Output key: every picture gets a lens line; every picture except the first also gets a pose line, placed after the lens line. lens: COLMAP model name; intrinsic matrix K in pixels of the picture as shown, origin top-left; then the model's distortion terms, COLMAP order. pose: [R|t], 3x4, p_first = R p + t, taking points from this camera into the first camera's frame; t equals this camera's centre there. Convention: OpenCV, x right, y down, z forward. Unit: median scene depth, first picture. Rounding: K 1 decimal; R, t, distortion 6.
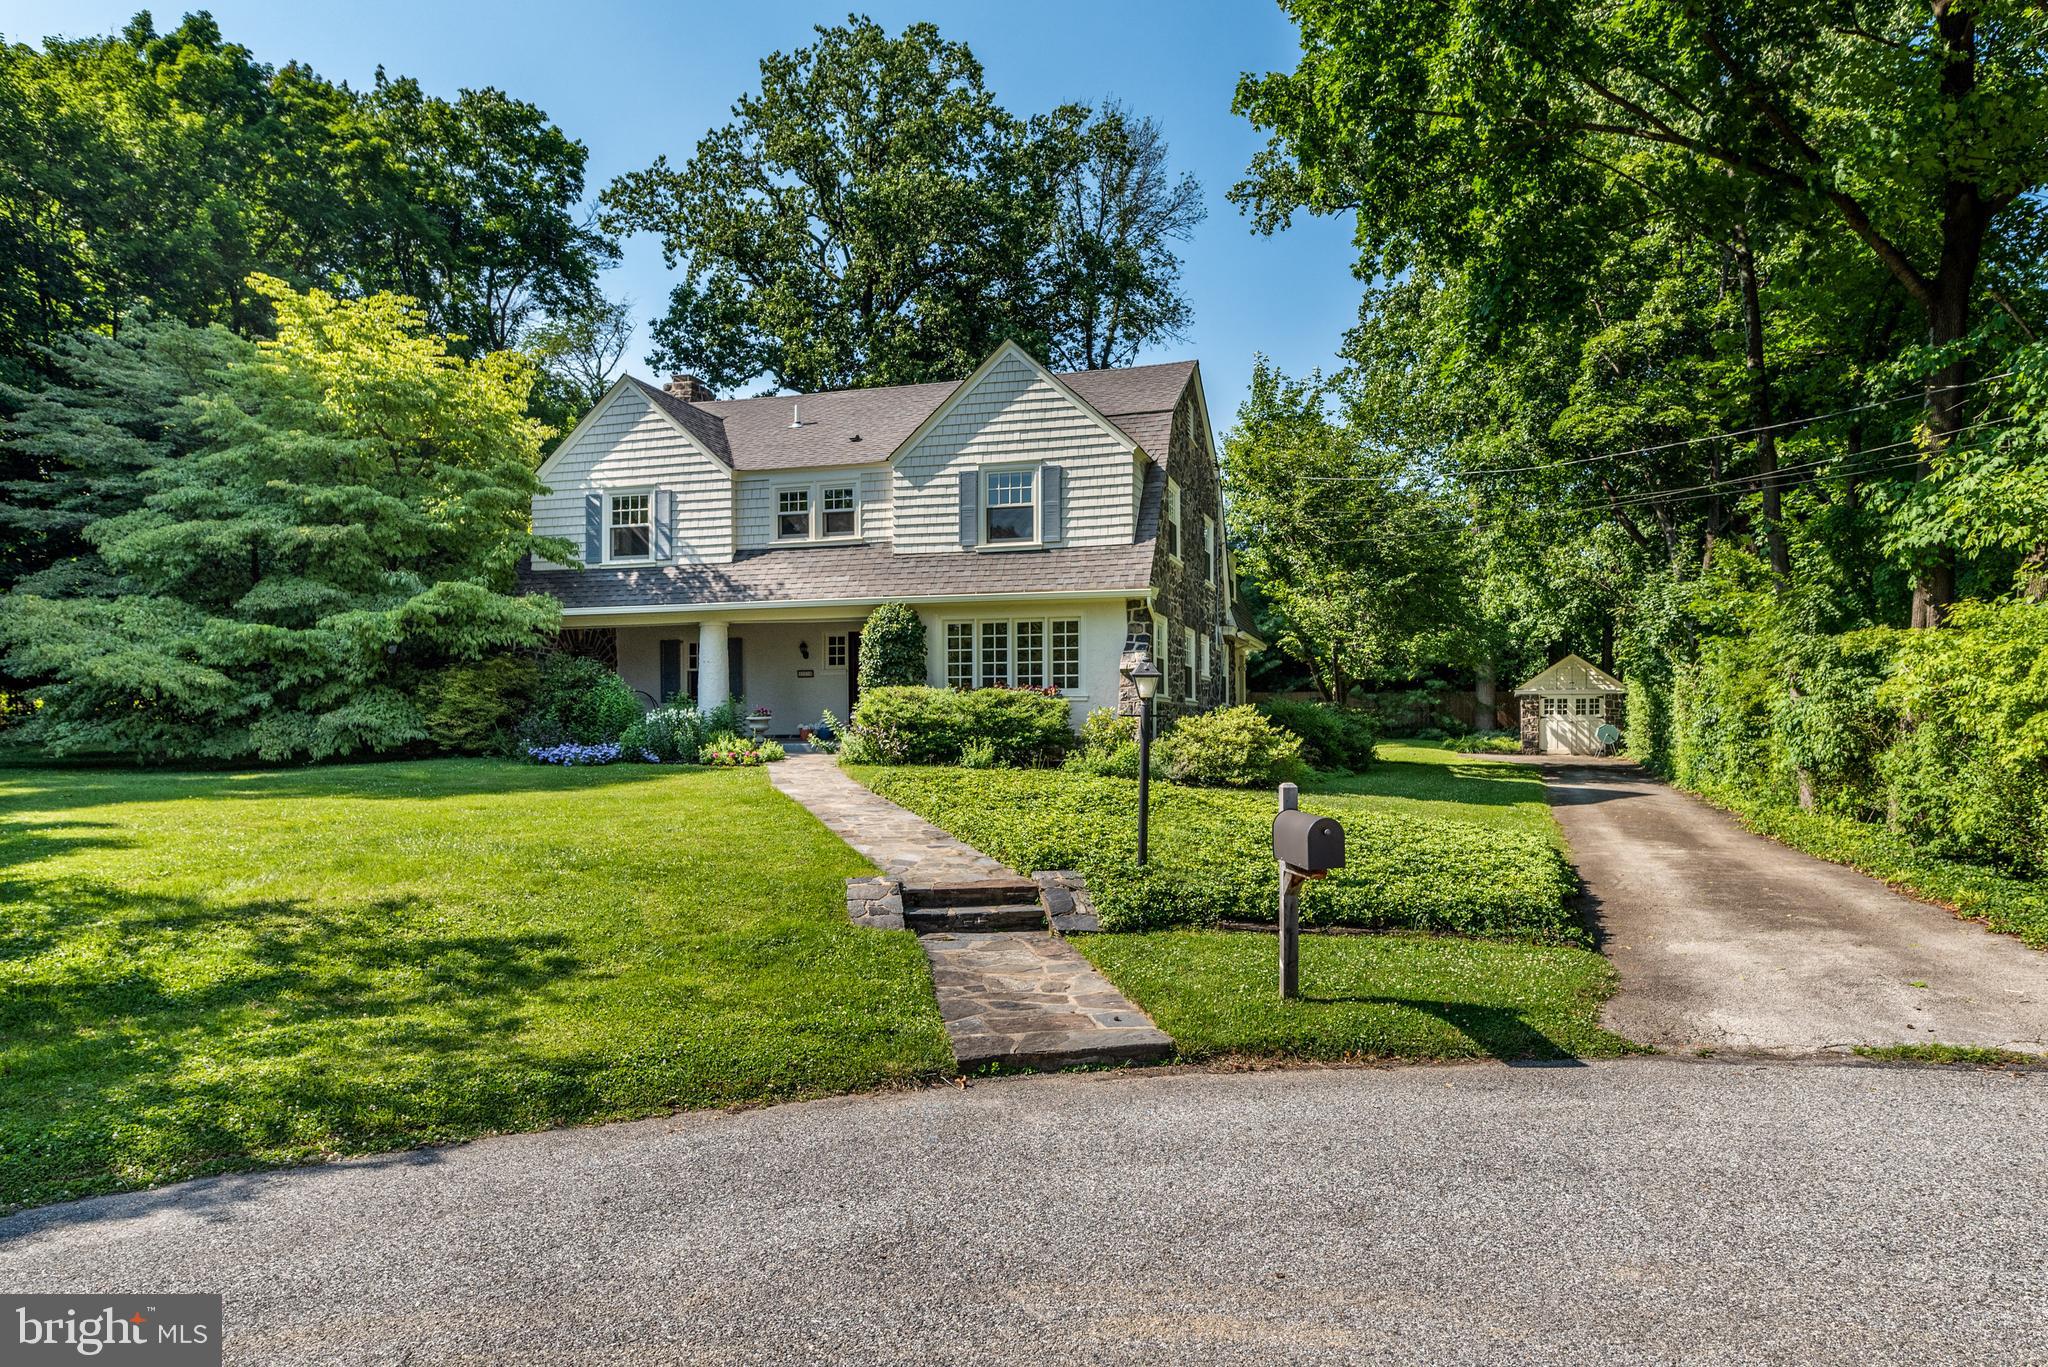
lens RADIAL K [[1168.5, 0, 1026.5], [0, 1168.5, 717.2], [0, 0, 1]] dist [0.001520, 0.000106]
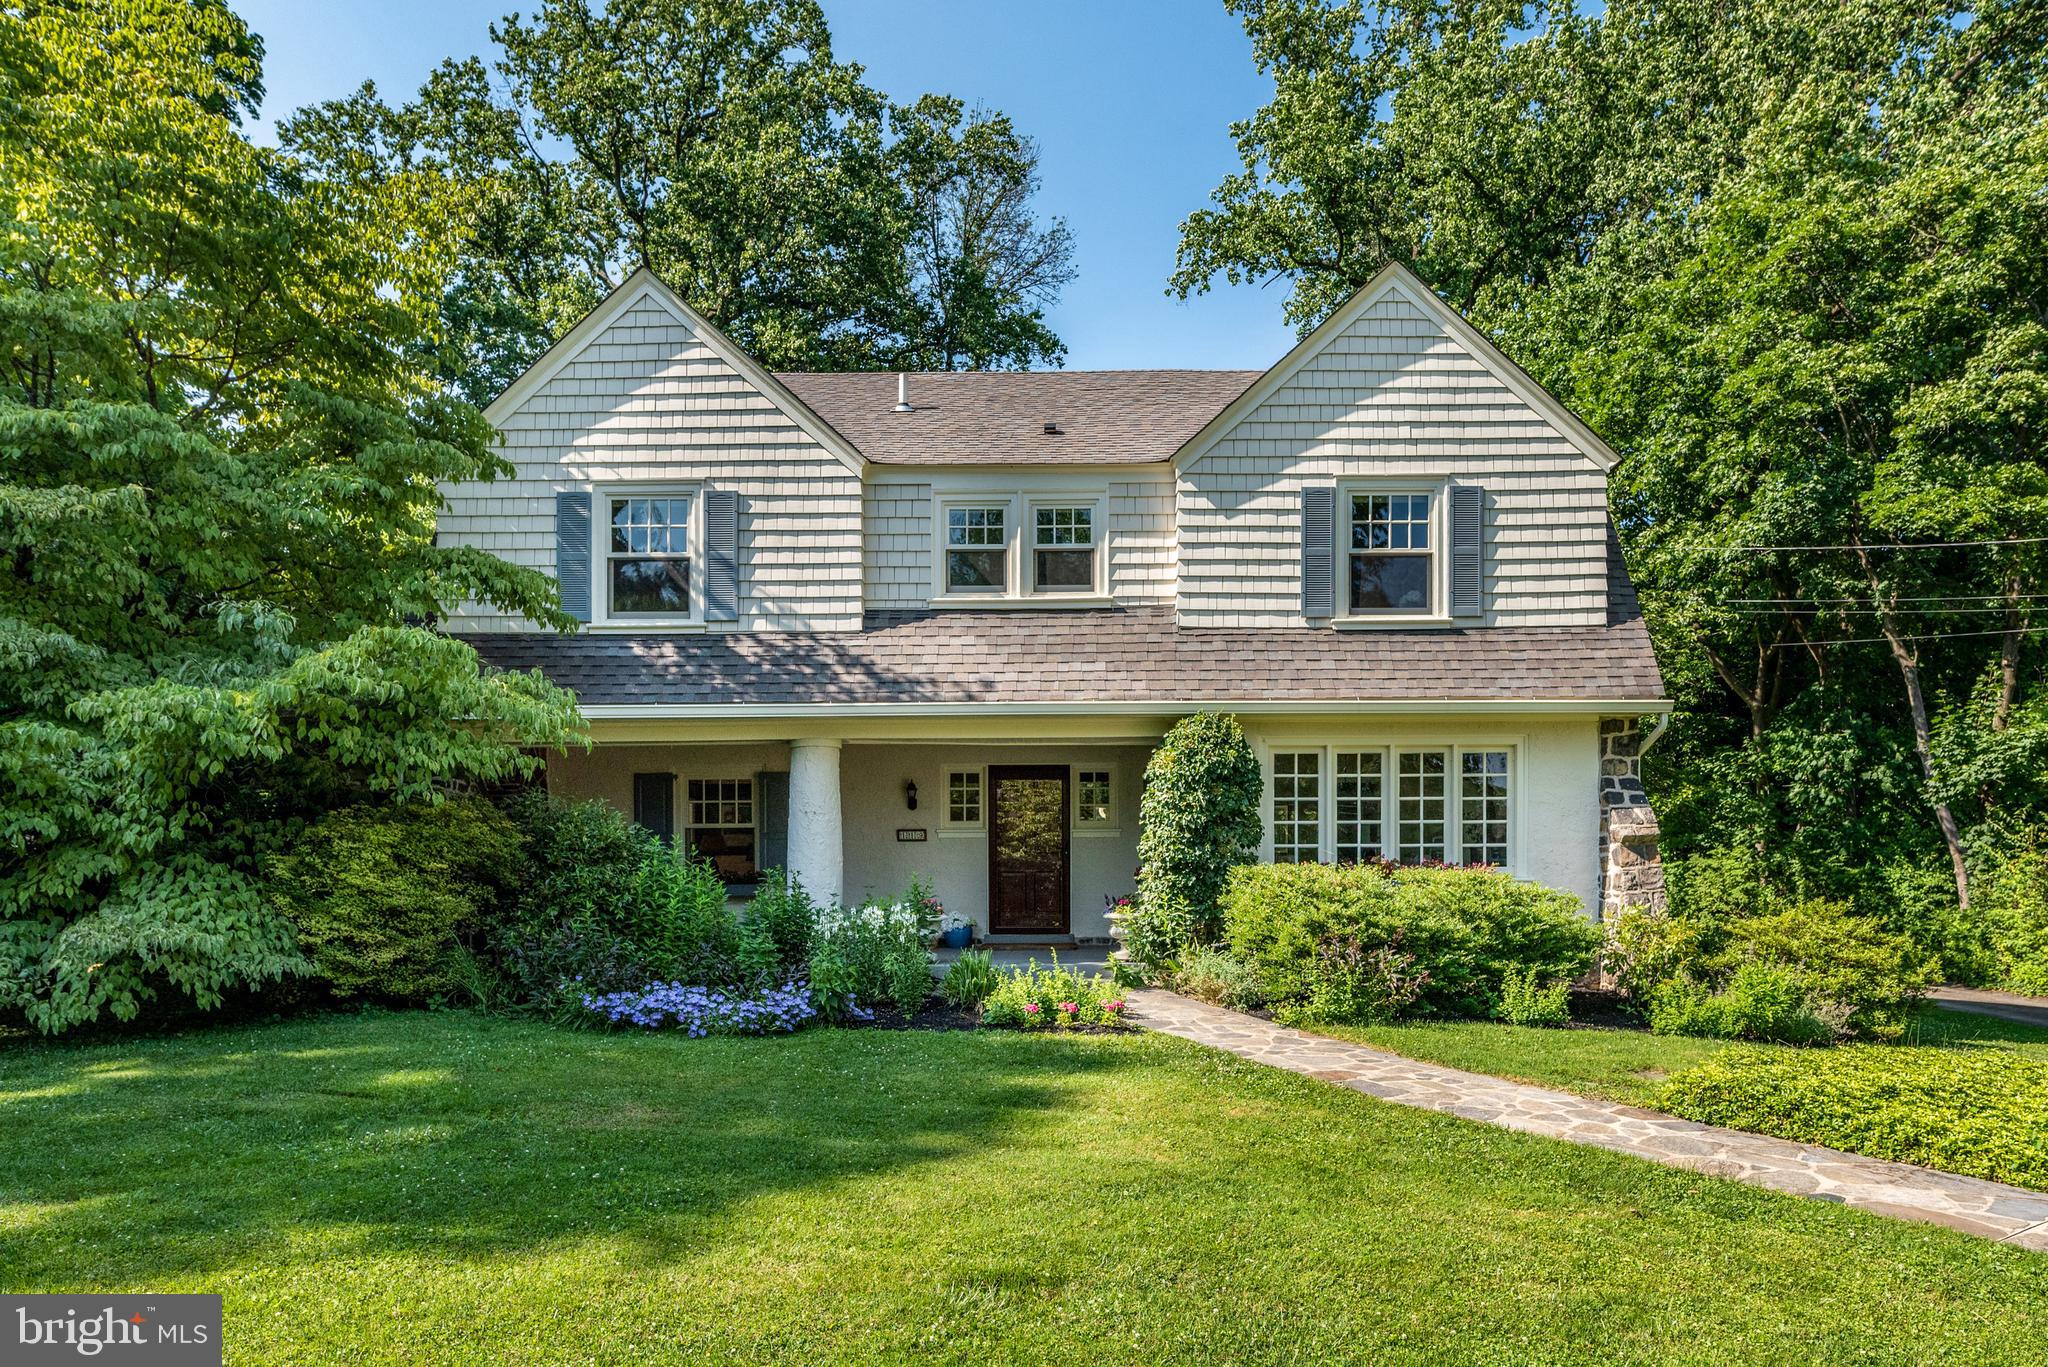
lens RADIAL K [[1333.7, 0, 1082.9], [0, 1333.7, 890.7], [0, 0, 1]] dist [-0.000011, 0.004944]
pose [[0.969334, 0.000019, 0.245749, -0.323582], [-0.001774, 0.999974, 0.006918, -0.016776], [-0.245742, -0.007142, 0.969309, 0.392417]]
